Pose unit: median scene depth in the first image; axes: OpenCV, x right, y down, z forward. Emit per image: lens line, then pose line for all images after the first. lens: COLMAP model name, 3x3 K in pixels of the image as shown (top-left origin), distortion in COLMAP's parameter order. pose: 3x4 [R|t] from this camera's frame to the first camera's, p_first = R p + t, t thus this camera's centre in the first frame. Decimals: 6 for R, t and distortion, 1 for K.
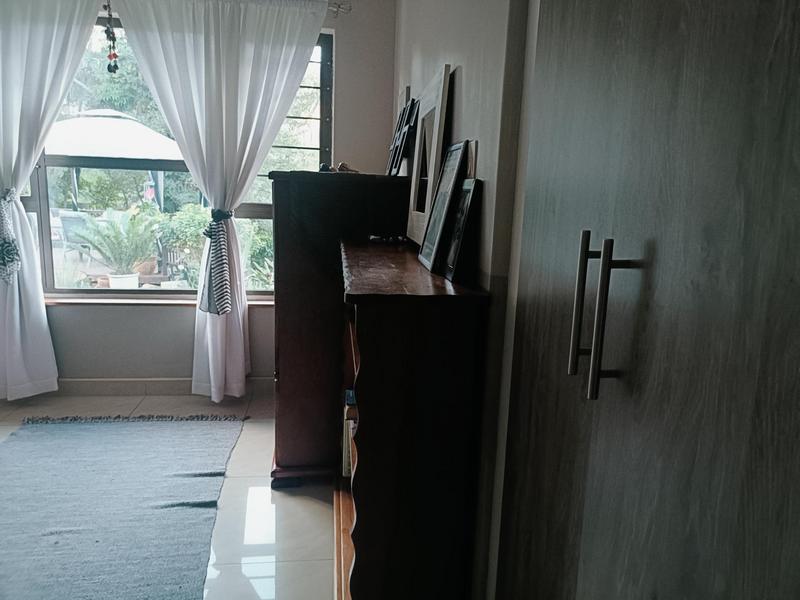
lens RADIAL K [[590.4, 0, 400.0], [0, 590.4, 300.0], [0, 0, 1]] dist [0.020245, -0.007957]
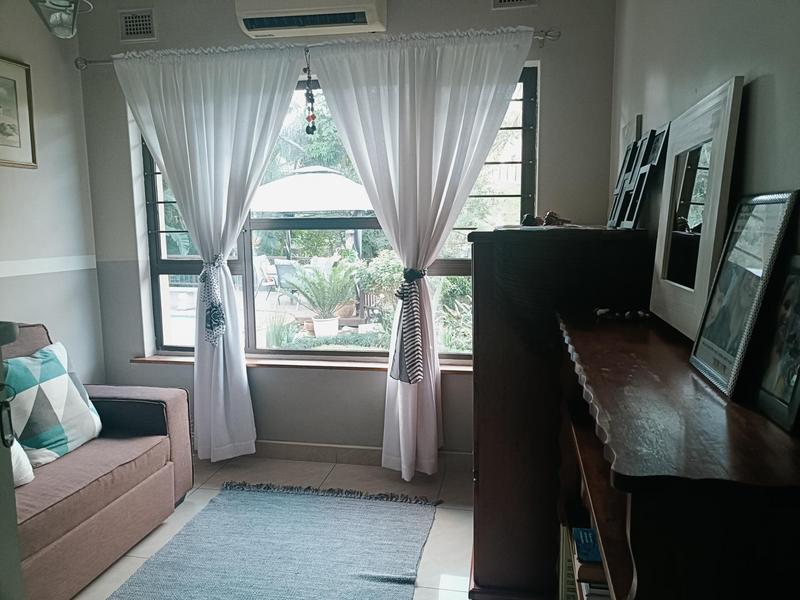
lens RADIAL K [[590.4, 0, 400.0], [0, 590.4, 300.0], [0, 0, 1]] dist [0.020245, -0.007957]
pose [[0.950367, -0.007757, -0.311036, -0.037607], [-0.011225, 0.998183, -0.059192, -0.049371], [0.310930, 0.059746, 0.948553, 0.125832]]
